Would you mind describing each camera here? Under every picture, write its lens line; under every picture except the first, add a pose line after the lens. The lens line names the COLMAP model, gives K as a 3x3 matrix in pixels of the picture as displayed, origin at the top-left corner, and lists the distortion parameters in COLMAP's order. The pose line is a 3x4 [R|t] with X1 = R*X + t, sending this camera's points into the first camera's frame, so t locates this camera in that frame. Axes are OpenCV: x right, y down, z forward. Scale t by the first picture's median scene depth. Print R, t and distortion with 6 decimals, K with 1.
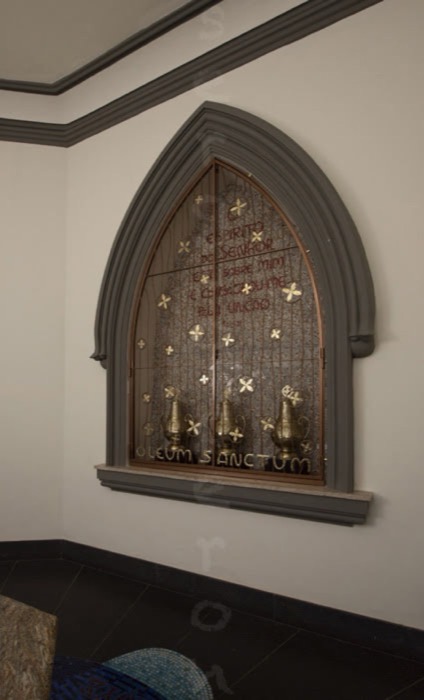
lens RADIAL K [[383.9, 0, 176.0], [0, 383.9, 397.4], [0, 0, 1]] dist [-0.001379, -0.000528]
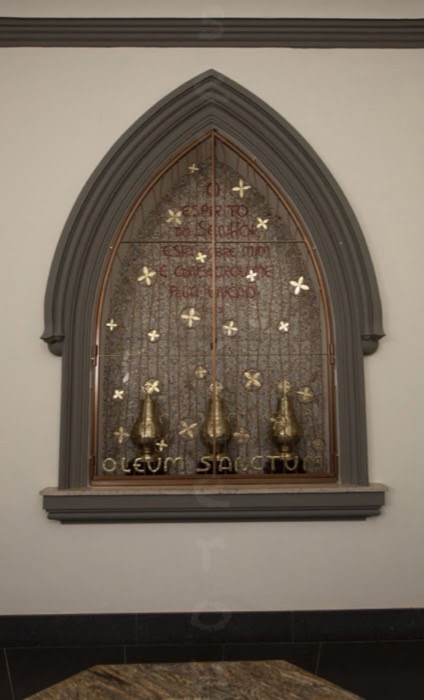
lens RADIAL K [[474.2, 0, 234.3], [0, 474.2, 348.9], [0, 0, 1]] dist [-0.002562, -0.000287]
pose [[0.852247, 0.046234, 0.521093, -0.409187], [0.003008, 0.995637, -0.093259, 0.000521], [-0.523132, 0.081047, 0.848389, 0.059213]]
